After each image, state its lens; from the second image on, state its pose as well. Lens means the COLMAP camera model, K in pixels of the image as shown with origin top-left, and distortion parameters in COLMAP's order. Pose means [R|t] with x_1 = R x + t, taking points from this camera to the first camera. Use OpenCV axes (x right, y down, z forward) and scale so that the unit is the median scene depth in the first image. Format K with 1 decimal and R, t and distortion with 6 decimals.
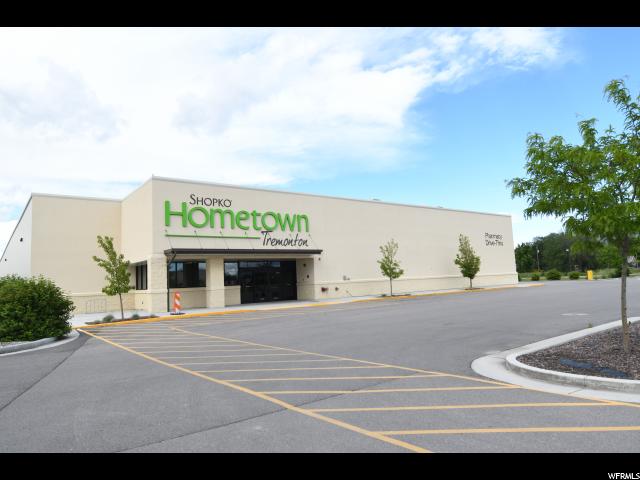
lens RADIAL K [[436.3, 0, 320.0], [0, 436.3, 240.0], [0, 0, 1]] dist [-0.003156, -0.007124]
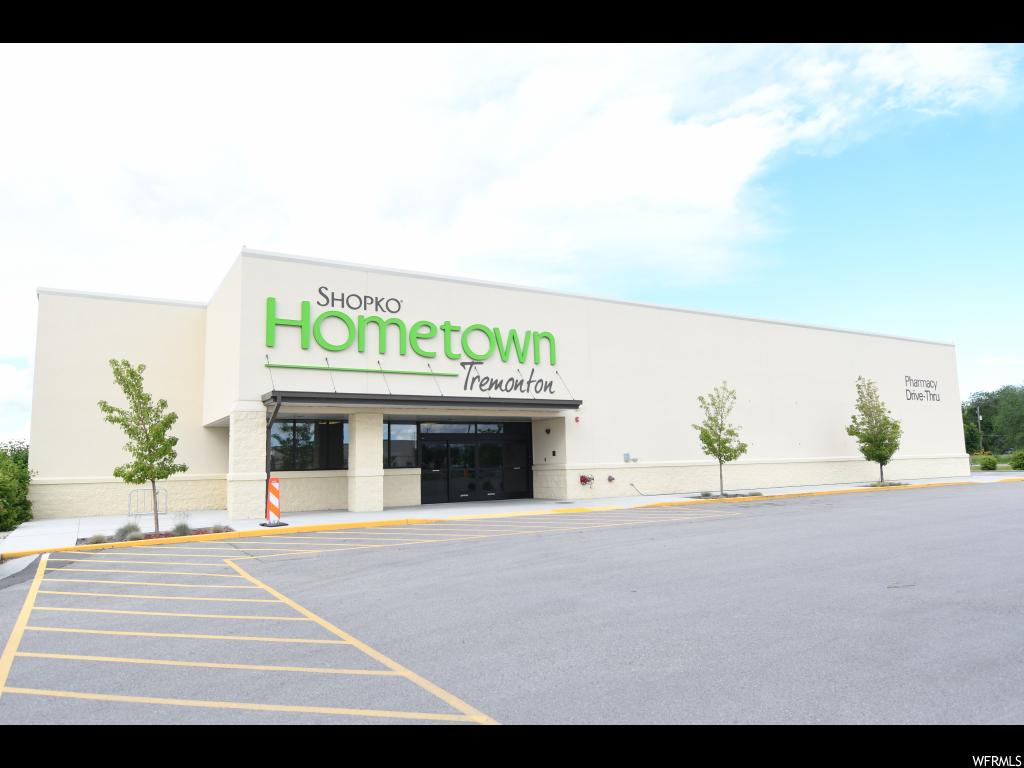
lens RADIAL K [[698.1, 0, 512.0], [0, 698.1, 384.0], [0, 0, 1]] dist [-0.003156, -0.007124]
pose [[0.993262, 0.008058, -0.115610, 0.018273], [-0.010071, 0.999807, -0.016841, 0.017654], [0.115452, 0.017892, 0.993152, 0.190909]]
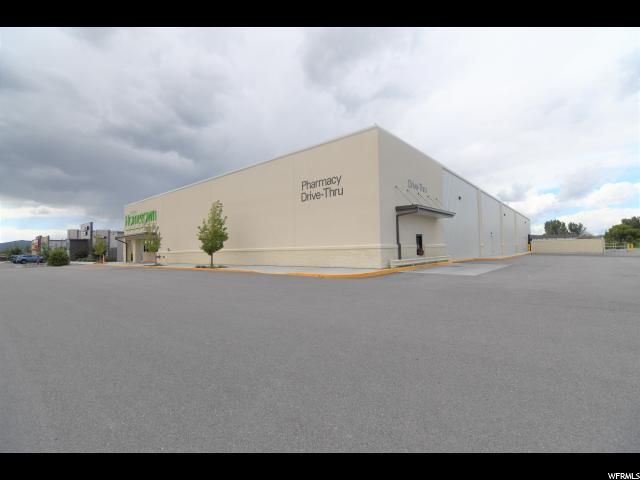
lens RADIAL K [[302.3, 0, 320.0], [0, 302.3, 240.0], [0, 0, 1]] dist [0.000062, -0.000002]
pose [[0.207082, 0.006525, -0.978302, 1.211656], [0.101651, 0.994422, 0.028150, 0.085189], [0.973028, -0.105274, 0.205264, 1.391843]]
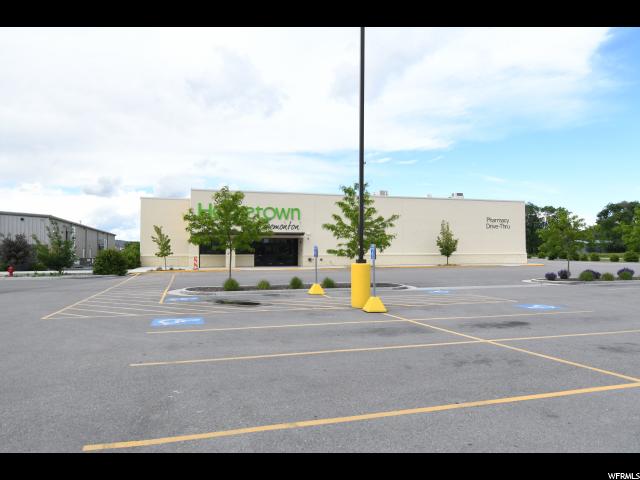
lens RADIAL K [[448.5, 0, 320.0], [0, 448.5, 240.0], [0, 0, 1]] dist [0.010816, -0.000052]
pose [[0.932755, 0.032227, -0.359066, 0.593851], [-0.005002, 0.997057, 0.076496, -0.068312], [0.360475, -0.069556, 0.930172, -0.382550]]
